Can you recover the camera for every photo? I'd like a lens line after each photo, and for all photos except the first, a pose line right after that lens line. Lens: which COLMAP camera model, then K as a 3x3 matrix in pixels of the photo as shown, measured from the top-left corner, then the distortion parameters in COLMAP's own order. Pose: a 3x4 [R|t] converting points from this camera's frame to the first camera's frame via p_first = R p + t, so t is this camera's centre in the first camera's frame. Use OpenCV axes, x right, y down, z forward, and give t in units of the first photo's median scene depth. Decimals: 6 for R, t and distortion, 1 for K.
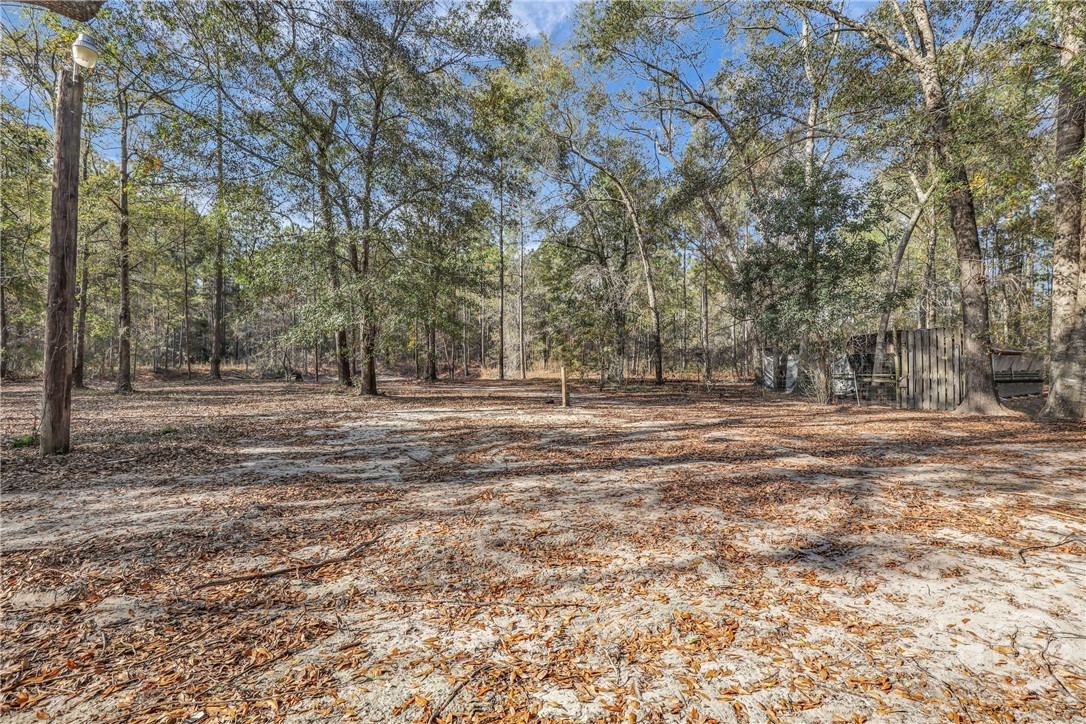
lens RADIAL K [[486.7, 0, 543.0], [0, 486.7, 362.0], [0, 0, 1]] dist [-0.036774, 0.007622]
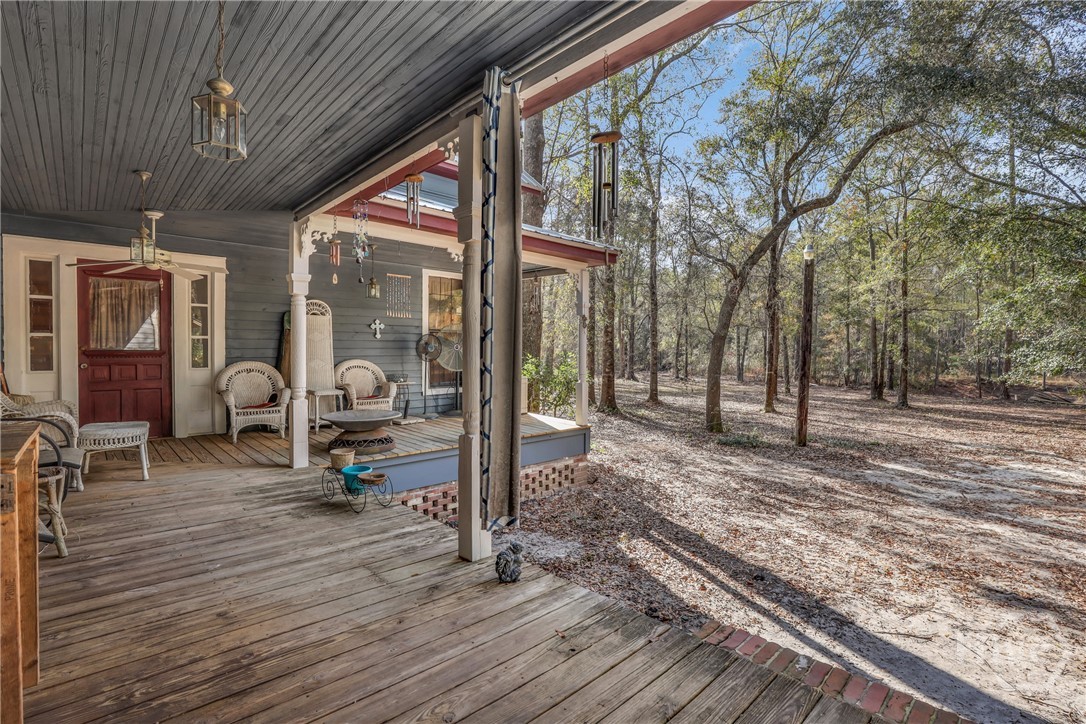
lens RADIAL K [[486.7, 0, 543.0], [0, 486.7, 362.0], [0, 0, 1]] dist [-0.036774, 0.007622]
pose [[0.096040, 0.004177, -0.995369, 2.101826], [-0.006042, 0.999975, 0.003614, -0.385294], [0.995359, 0.005667, 0.096063, -0.712302]]
